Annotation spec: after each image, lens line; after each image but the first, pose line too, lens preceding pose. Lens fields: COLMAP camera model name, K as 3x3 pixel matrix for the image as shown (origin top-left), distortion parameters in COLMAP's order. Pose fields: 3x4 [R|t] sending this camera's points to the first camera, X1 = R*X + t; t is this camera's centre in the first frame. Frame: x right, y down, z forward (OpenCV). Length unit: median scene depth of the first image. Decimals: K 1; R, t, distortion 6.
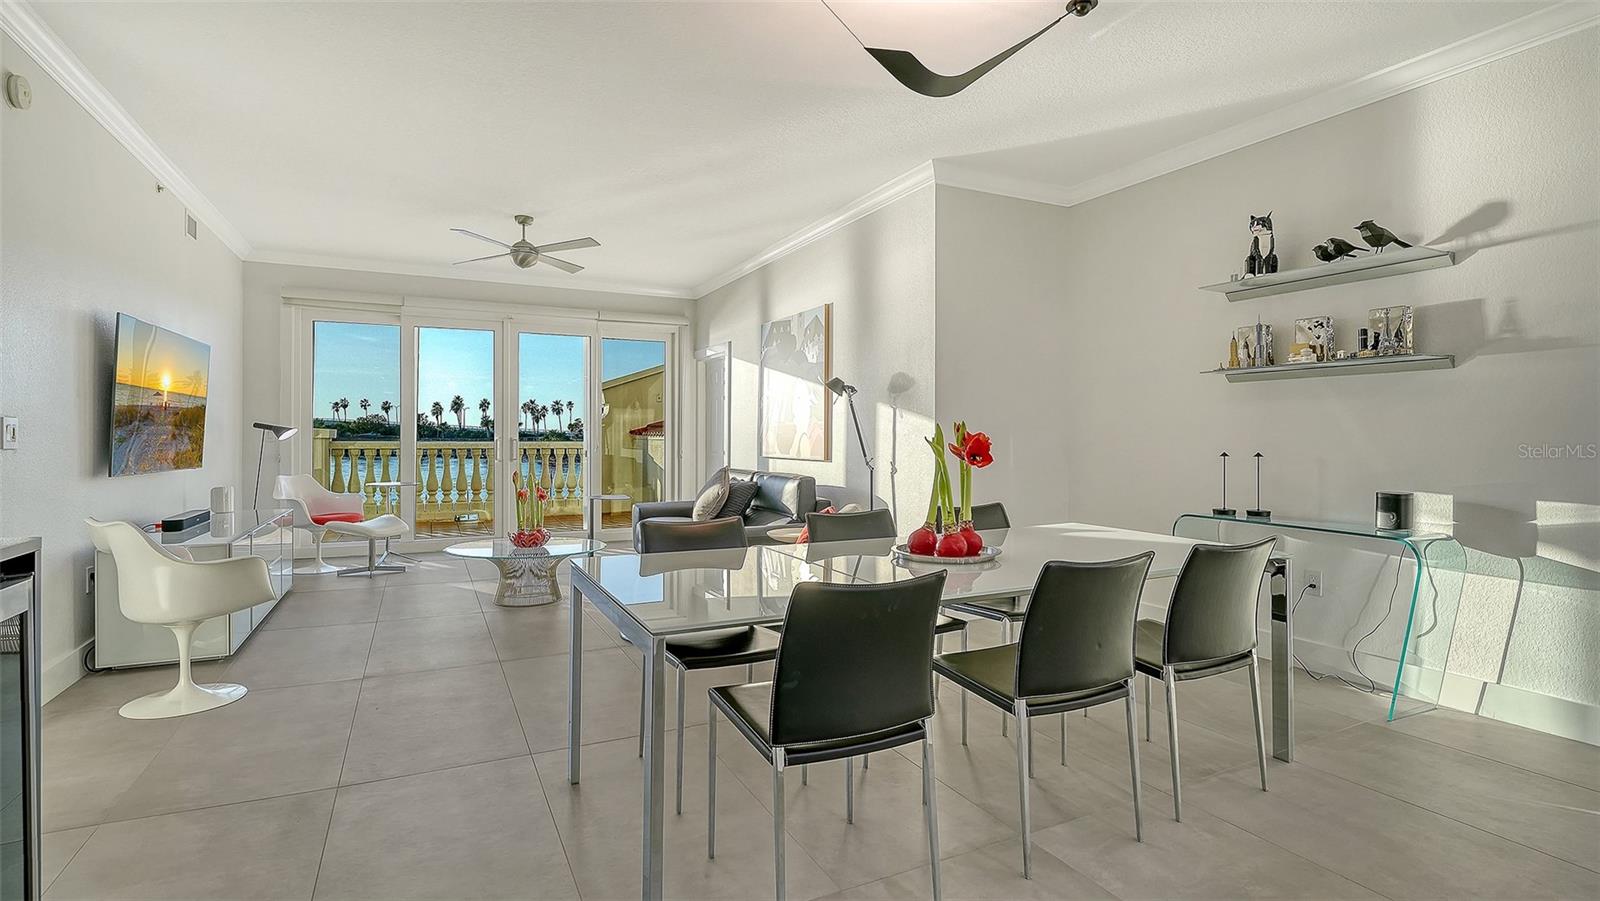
lens RADIAL K [[766.0, 0, 799.2], [0, 766.0, 436.6], [0, 0, 1]] dist [-0.000352, -0.000497]
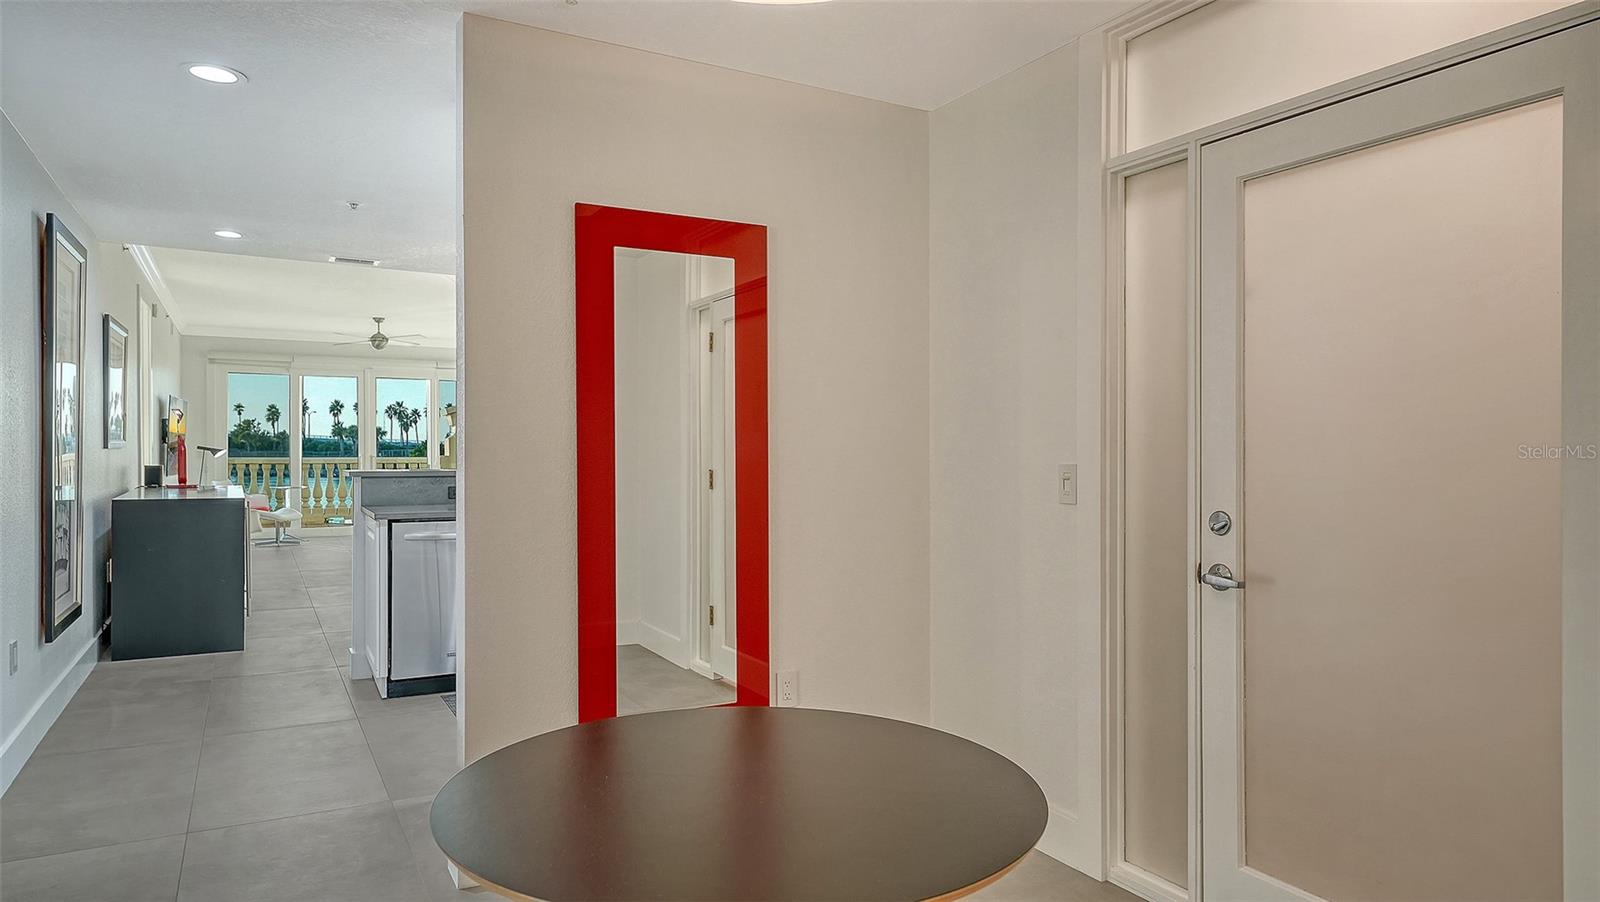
lens RADIAL K [[971.3, 0, 801.9], [0, 971.3, 459.9], [0, 0, 1]] dist [0.006652, 0.001735]
pose [[0.998403, -0.002053, 0.056449, 0.334601], [0.001382, 0.999928, 0.011919, -0.010833], [-0.056469, -0.011822, 0.998334, -0.887078]]
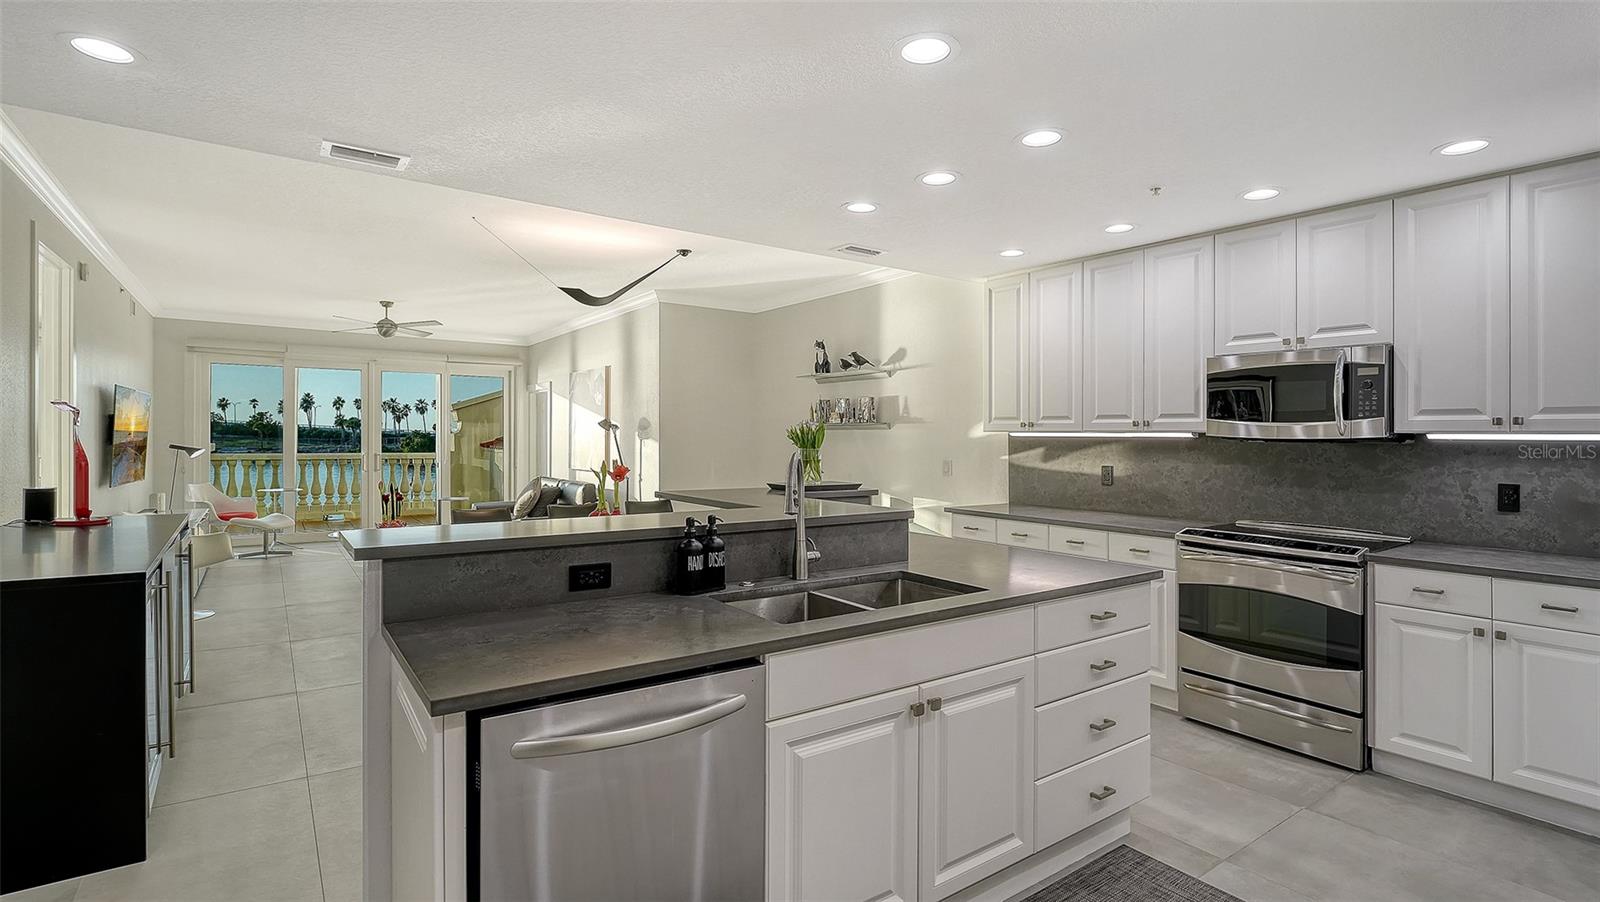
lens RADIAL K [[759.1, 0, 802.6], [0, 759.1, 442.6], [0, 0, 1]] dist [-0.008610, -0.000135]
pose [[0.987141, 0.003096, 0.159823, 0.146660], [-0.004036, 0.999976, 0.005556, -0.029953], [-0.159802, -0.006129, 0.987130, -0.418939]]
